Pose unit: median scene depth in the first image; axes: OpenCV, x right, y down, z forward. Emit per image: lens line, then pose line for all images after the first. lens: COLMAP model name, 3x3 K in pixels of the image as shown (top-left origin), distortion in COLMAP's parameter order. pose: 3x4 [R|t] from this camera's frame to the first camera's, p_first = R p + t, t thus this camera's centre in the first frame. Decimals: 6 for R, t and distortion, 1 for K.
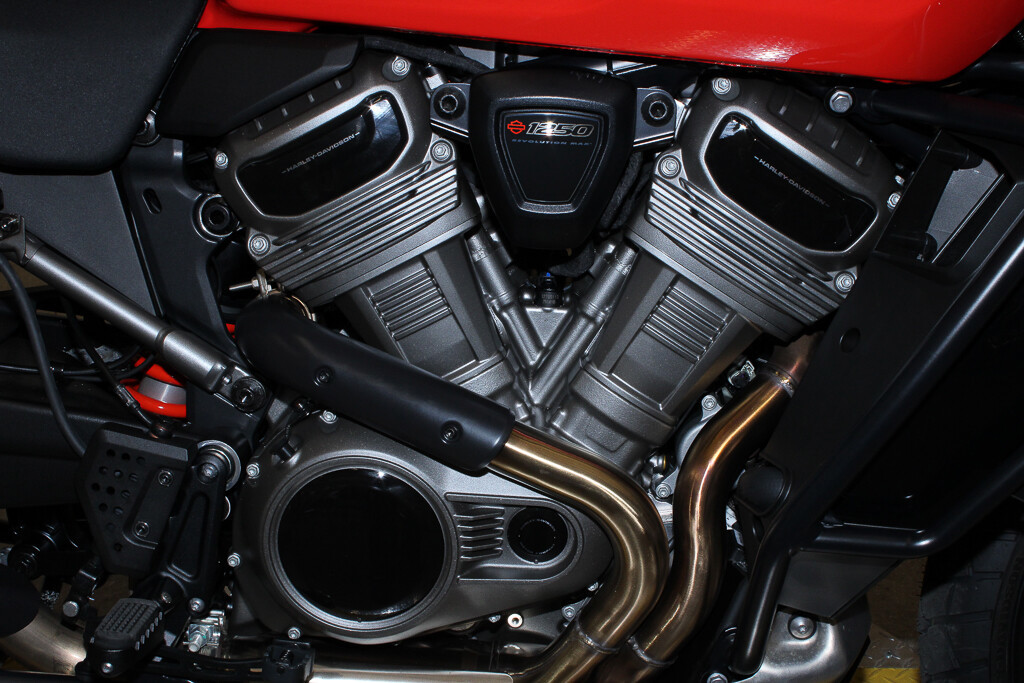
lens RADIAL K [[1554.3, 0, 512.7], [0, 1554.3, 370.5], [0, 0, 1]] dist [-0.031816, -0.058582]
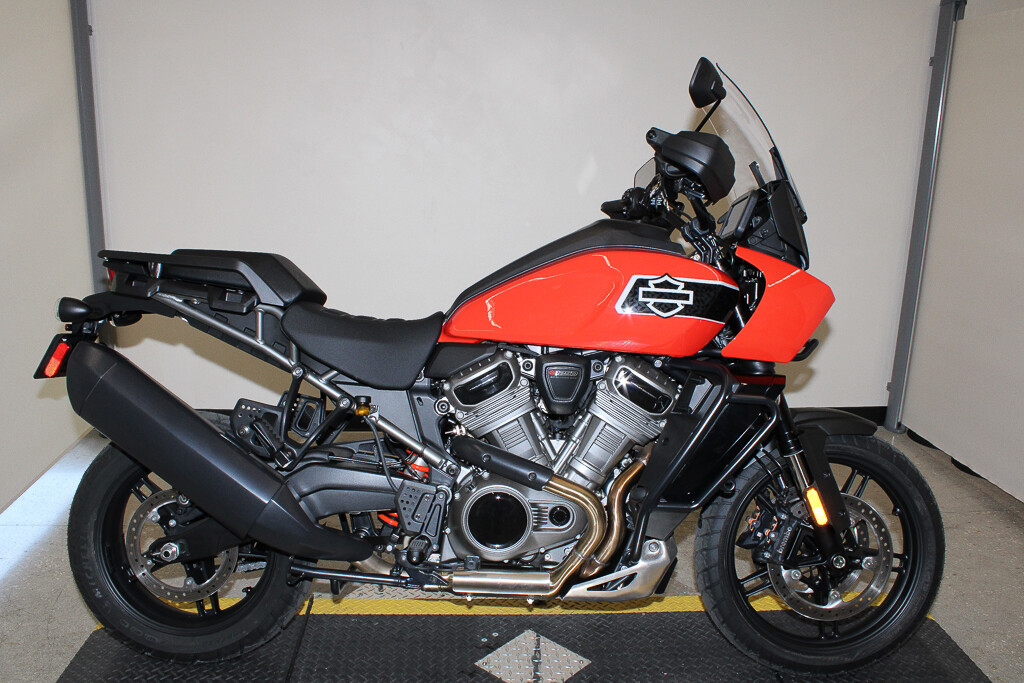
lens RADIAL K [[854.8, 0, 512.0], [0, 854.8, 341.5], [0, 0, 1]] dist [-0.179051, 0.150164]
pose [[0.998863, -0.007765, 0.047044, -0.140961], [0.018526, 0.972330, -0.232876, 0.155193], [-0.043934, 0.233483, 0.971368, -0.568370]]
